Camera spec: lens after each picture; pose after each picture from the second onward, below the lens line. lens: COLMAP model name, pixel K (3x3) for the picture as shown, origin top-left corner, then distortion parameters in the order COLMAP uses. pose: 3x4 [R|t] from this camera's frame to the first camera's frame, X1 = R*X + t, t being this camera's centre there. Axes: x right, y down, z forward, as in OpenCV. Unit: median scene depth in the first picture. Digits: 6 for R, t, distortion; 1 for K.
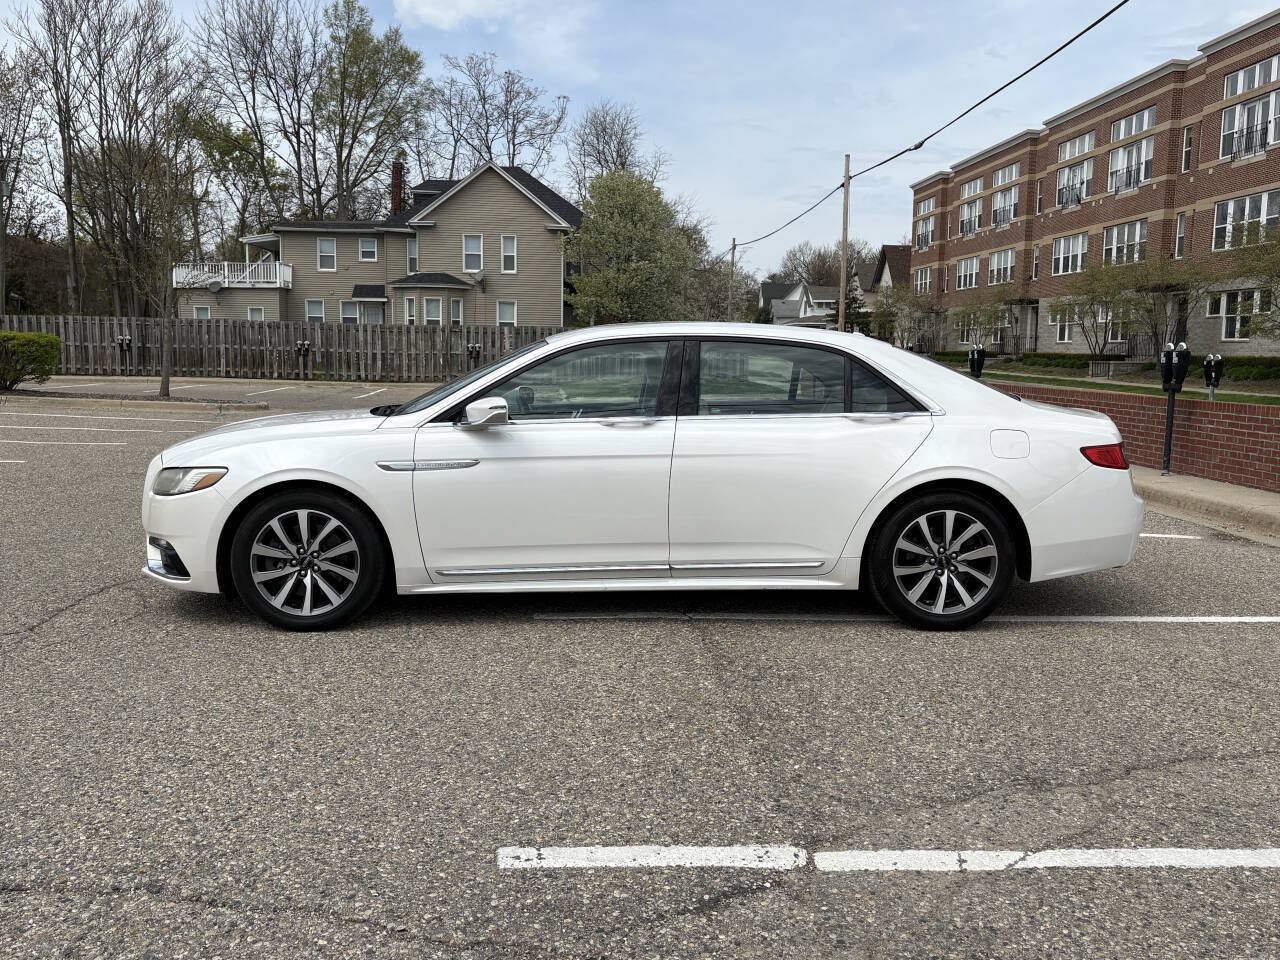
lens RADIAL K [[1169.4, 0, 651.4], [0, 1169.4, 480.5], [0, 0, 1]] dist [0.022408, 0.010396]
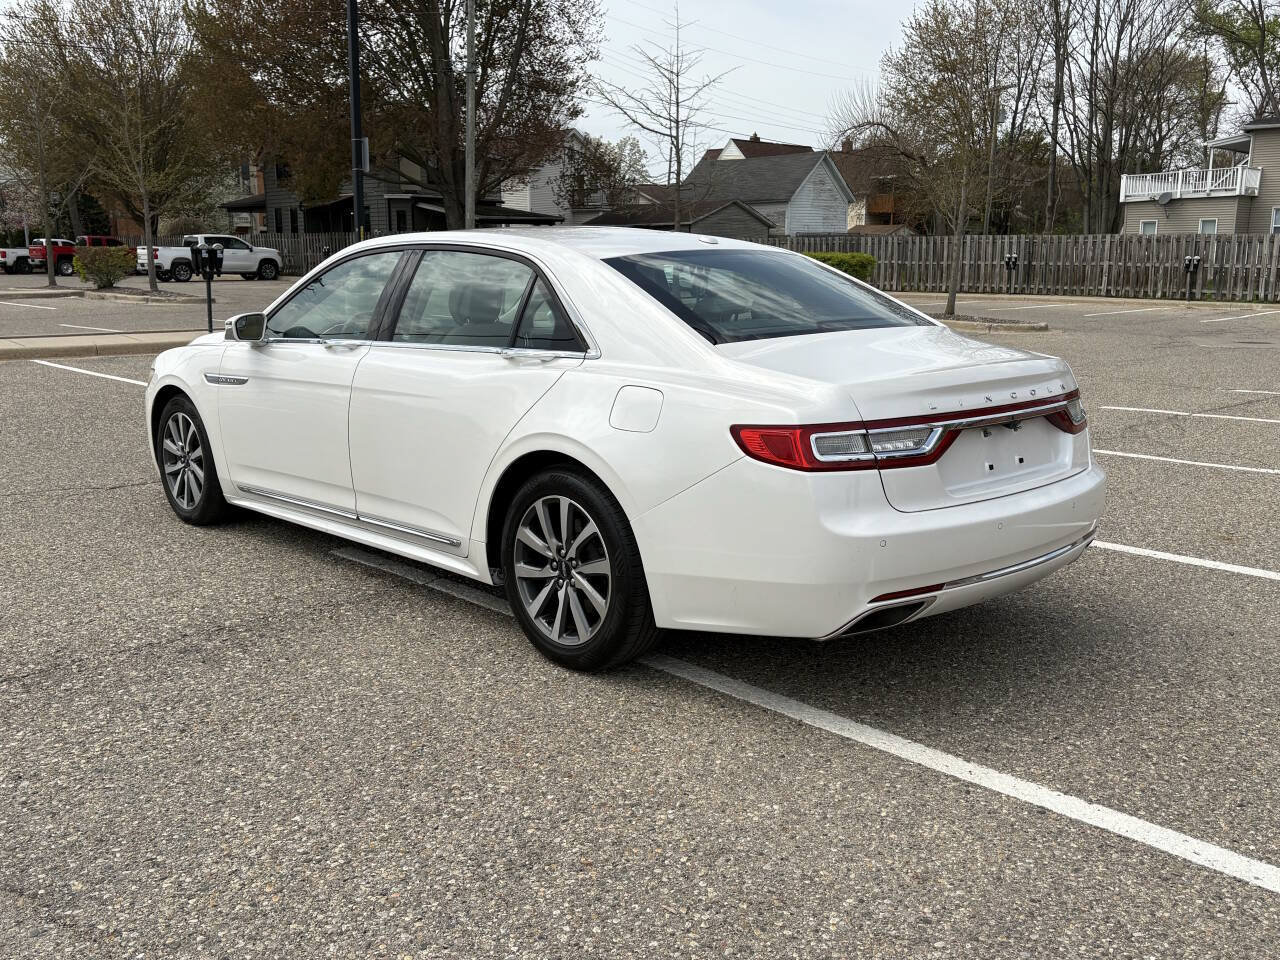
lens RADIAL K [[1177.4, 0, 640.0], [0, 1177.4, 480.0], [0, 0, 1]] dist [0.030461, -0.014021]
pose [[0.649804, 0.128828, -0.749105, 0.124586], [-0.078771, 0.991639, 0.102209, -0.009098], [0.756009, -0.007408, 0.654519, 0.091104]]
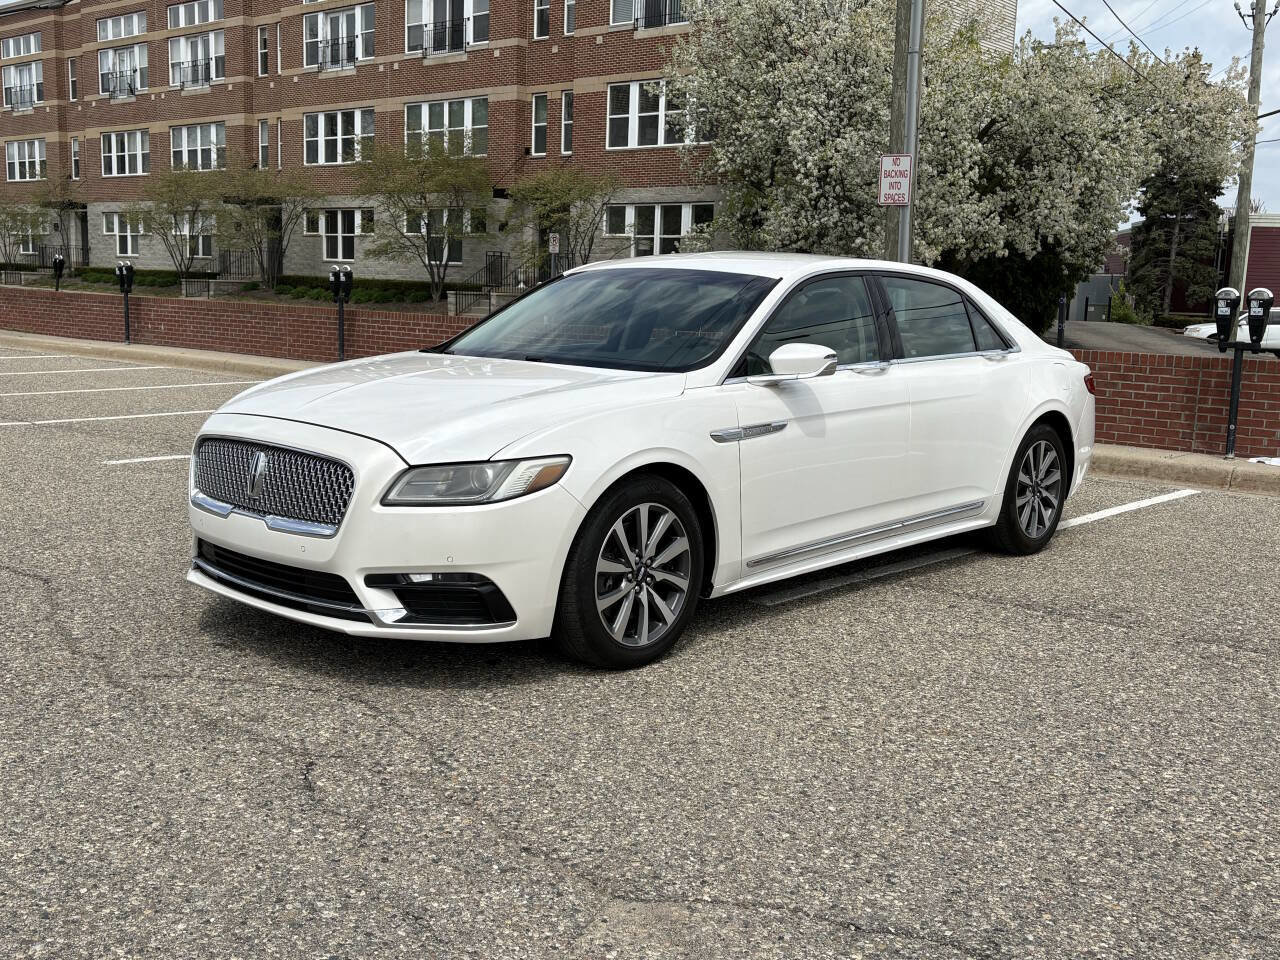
lens RADIAL K [[1308.1, 0, 640.0], [0, 1308.1, 480.0], [0, 0, 1]] dist [0.116475, -0.278281]
pose [[0.701844, -0.094027, 0.706097, -0.133908], [0.057405, 0.995492, 0.075505, -0.007927], [-0.710014, -0.012459, 0.704078, 0.064448]]
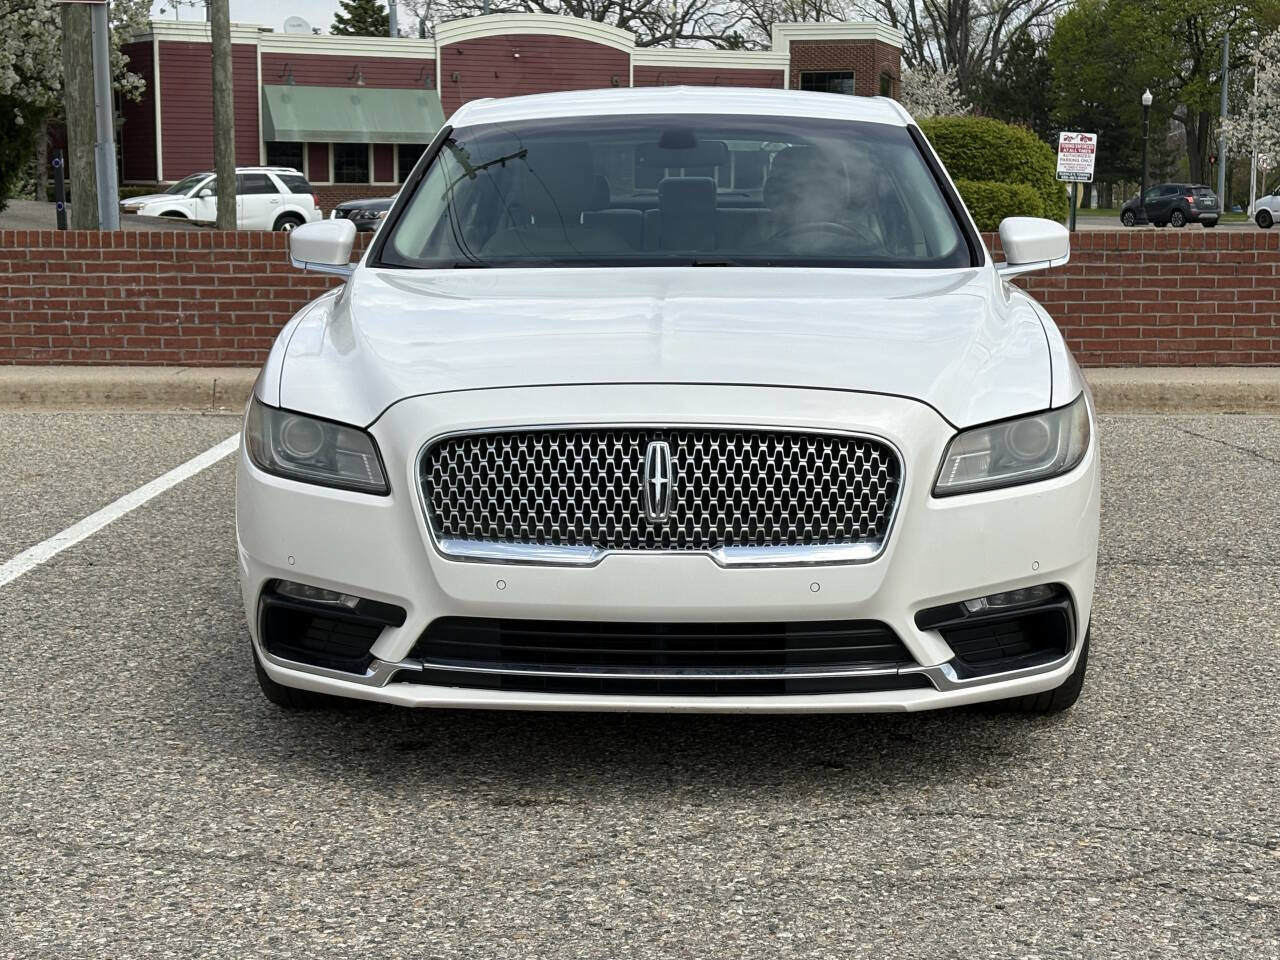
lens RADIAL K [[2240.2, 0, 640.0], [0, 2240.2, 480.0], [0, 0, 1]] dist [0.341148, -1.661724]
pose [[0.084403, -0.148289, 0.985336, -0.192032], [0.112640, 0.983946, 0.138431, -0.018239], [-0.990045, 0.099304, 0.099751, 0.165146]]
